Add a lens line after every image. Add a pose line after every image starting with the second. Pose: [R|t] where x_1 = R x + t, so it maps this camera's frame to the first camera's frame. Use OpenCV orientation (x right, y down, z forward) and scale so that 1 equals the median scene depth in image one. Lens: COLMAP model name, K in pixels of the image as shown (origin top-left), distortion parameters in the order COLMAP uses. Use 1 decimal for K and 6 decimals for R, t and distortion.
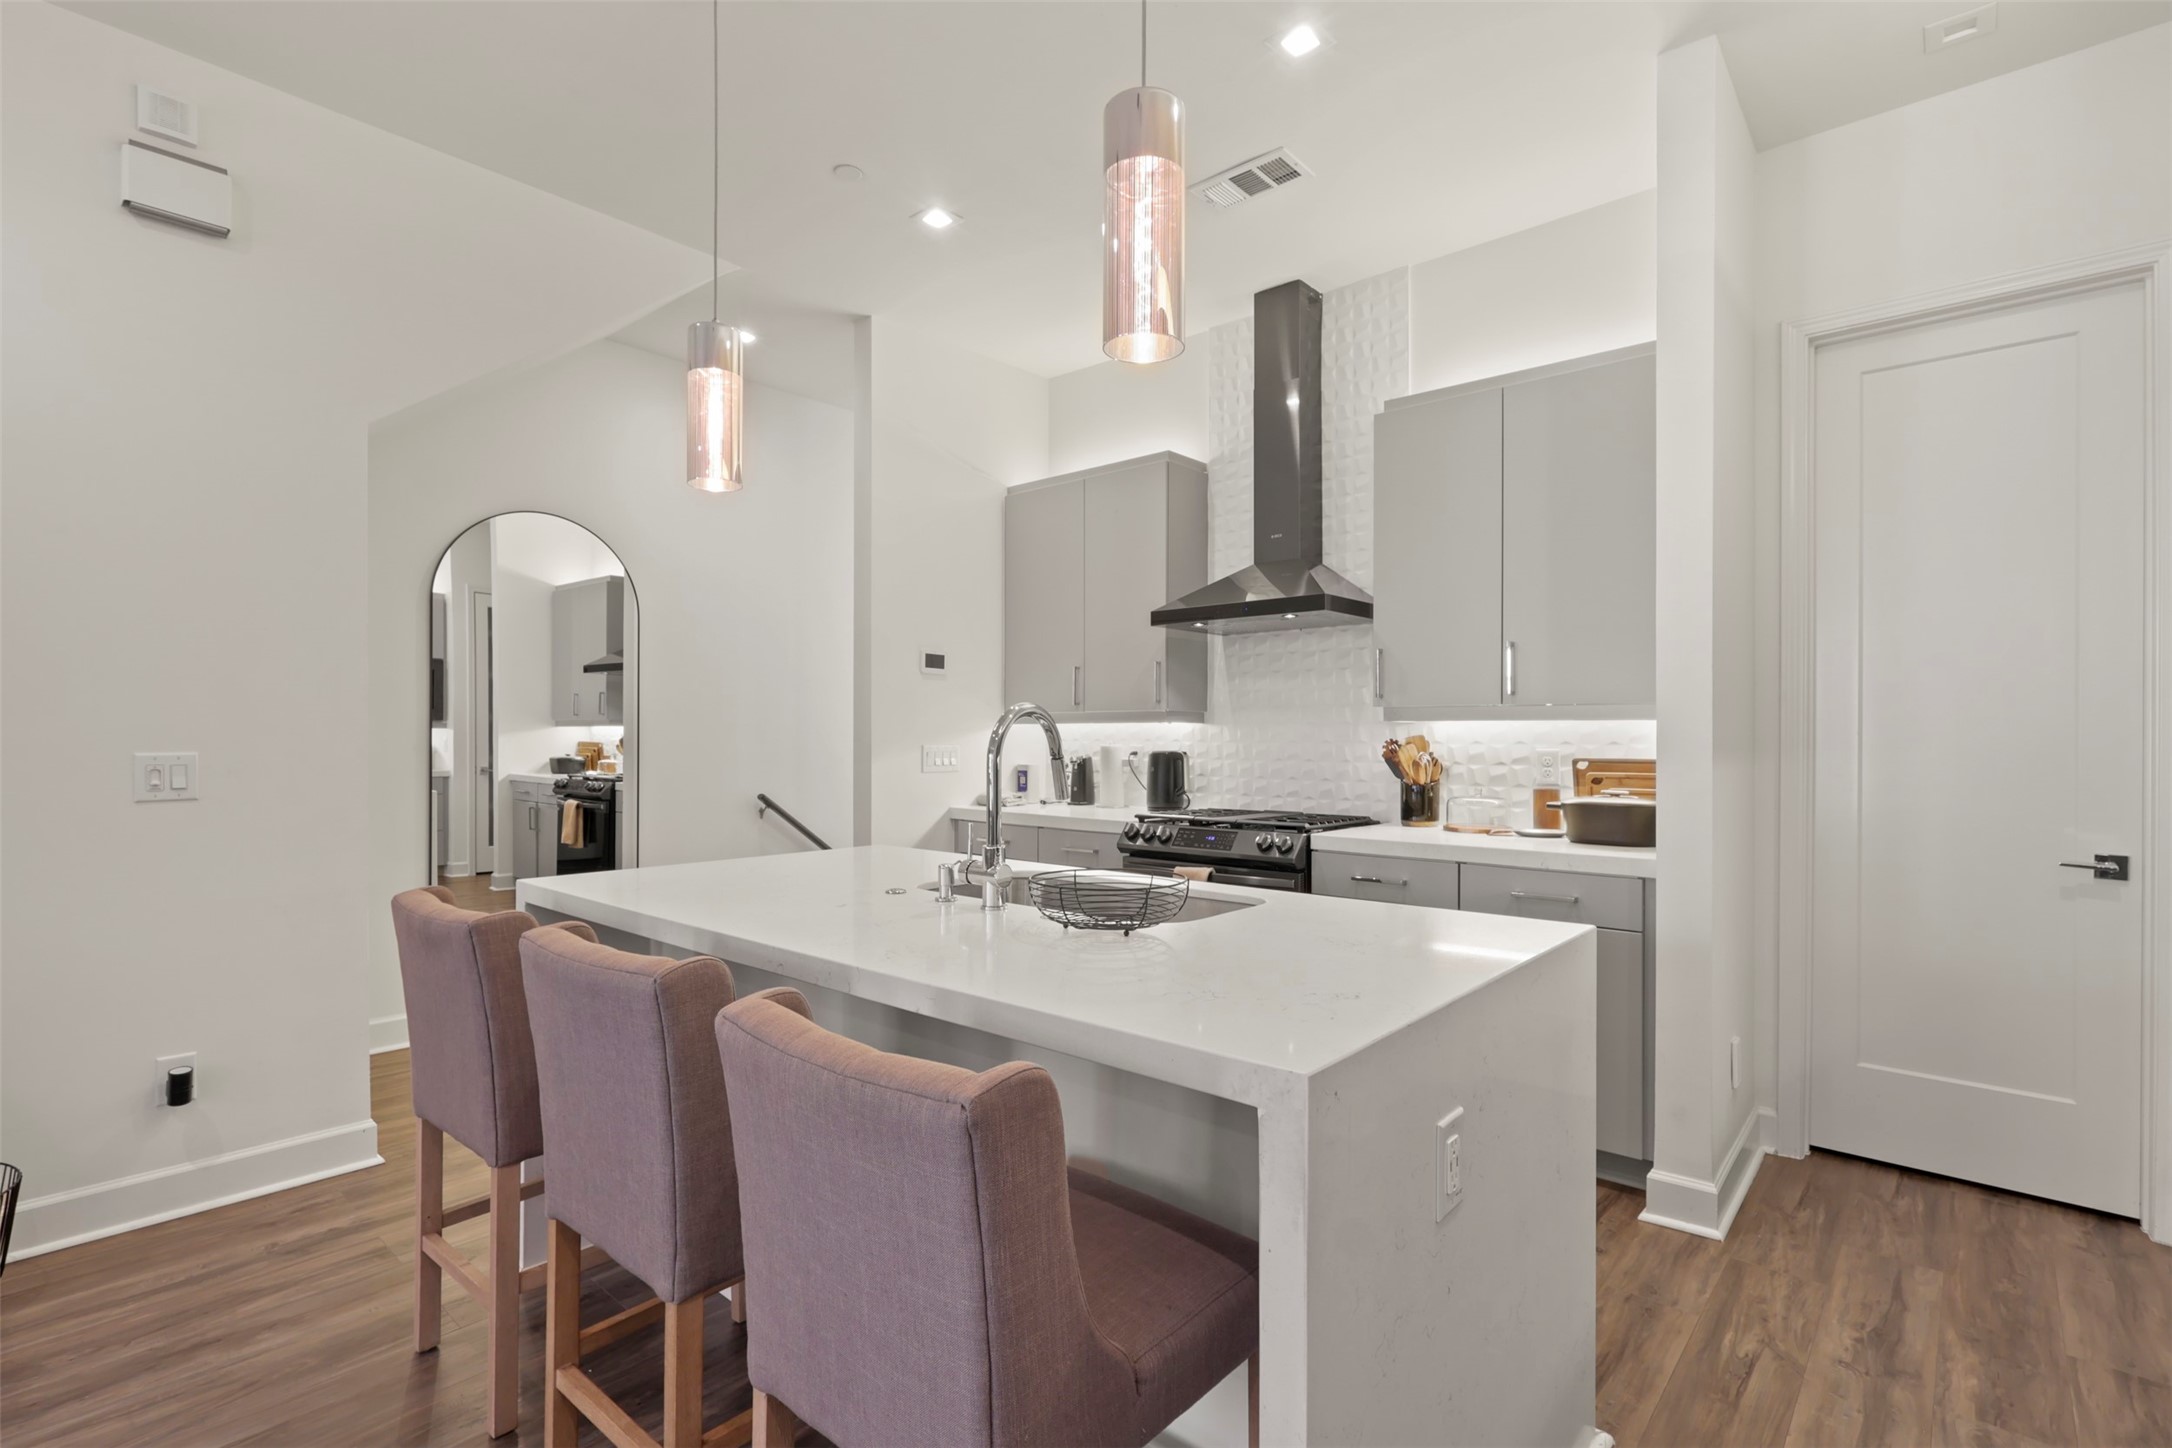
lens RADIAL K [[1007.4, 0, 1078.1], [0, 1007.4, 733.2], [0, 0, 1]] dist [-0.007781, 0.002112]
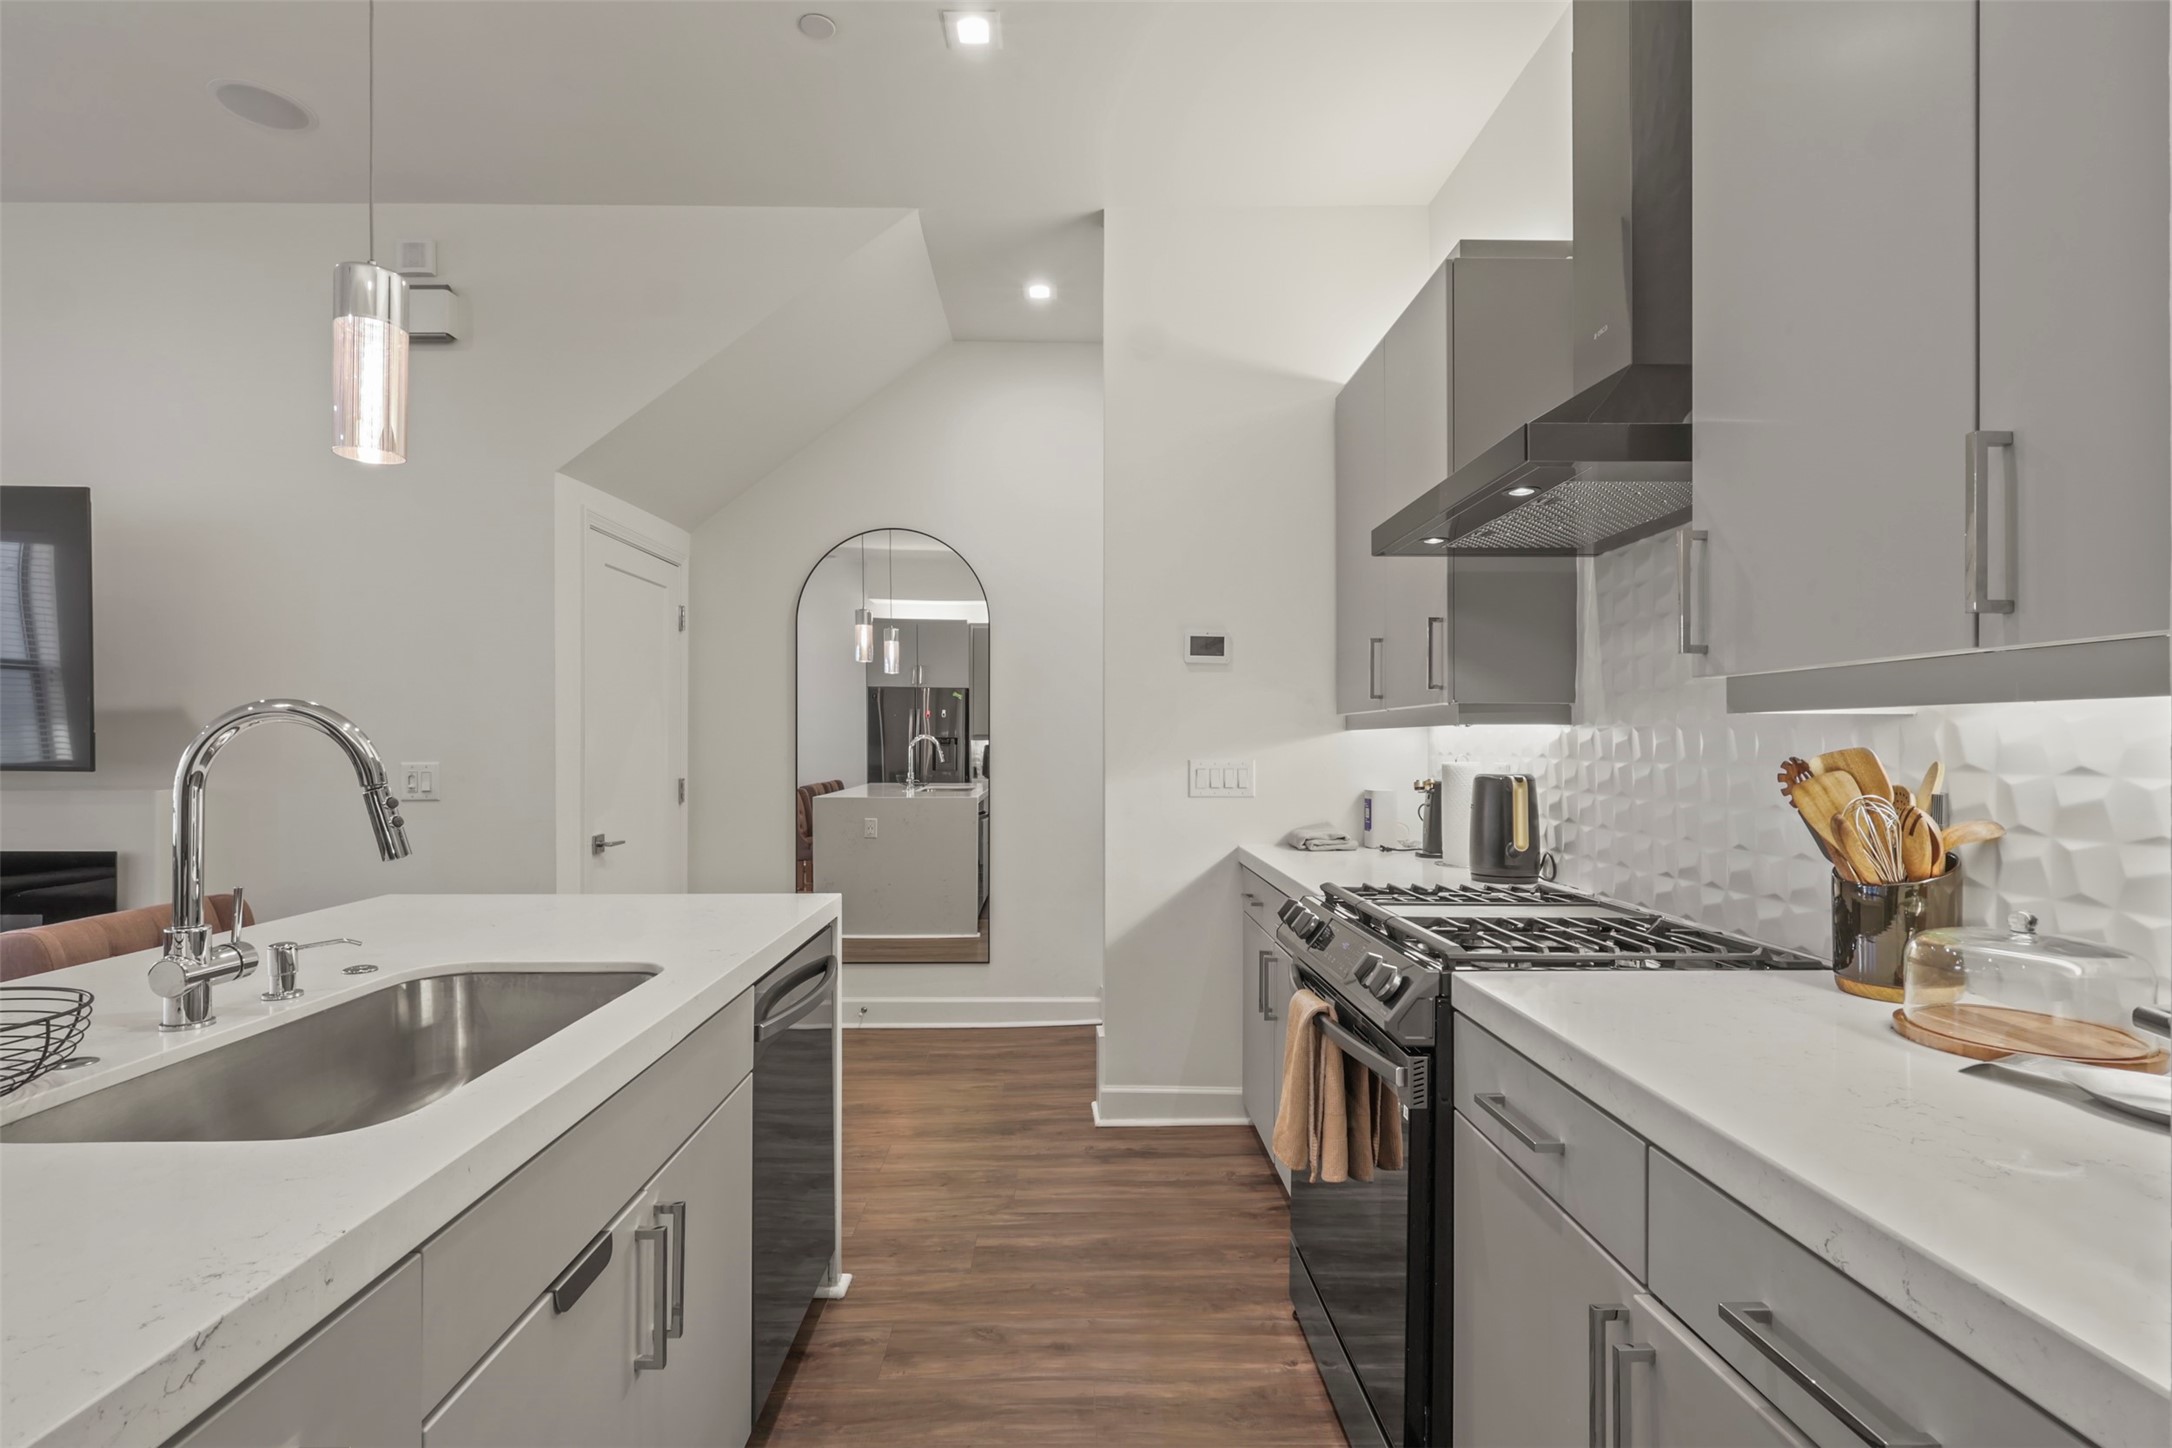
lens RADIAL K [[1007.4, 0, 1089.2], [0, 1007.4, 735.9], [0, 0, 1]] dist [-0.007781, 0.002112]
pose [[0.680391, -0.008274, -0.732802, 0.410332], [0.003467, 0.999961, -0.008071, -0.000470], [0.732841, 0.002950, 0.680394, 0.532304]]
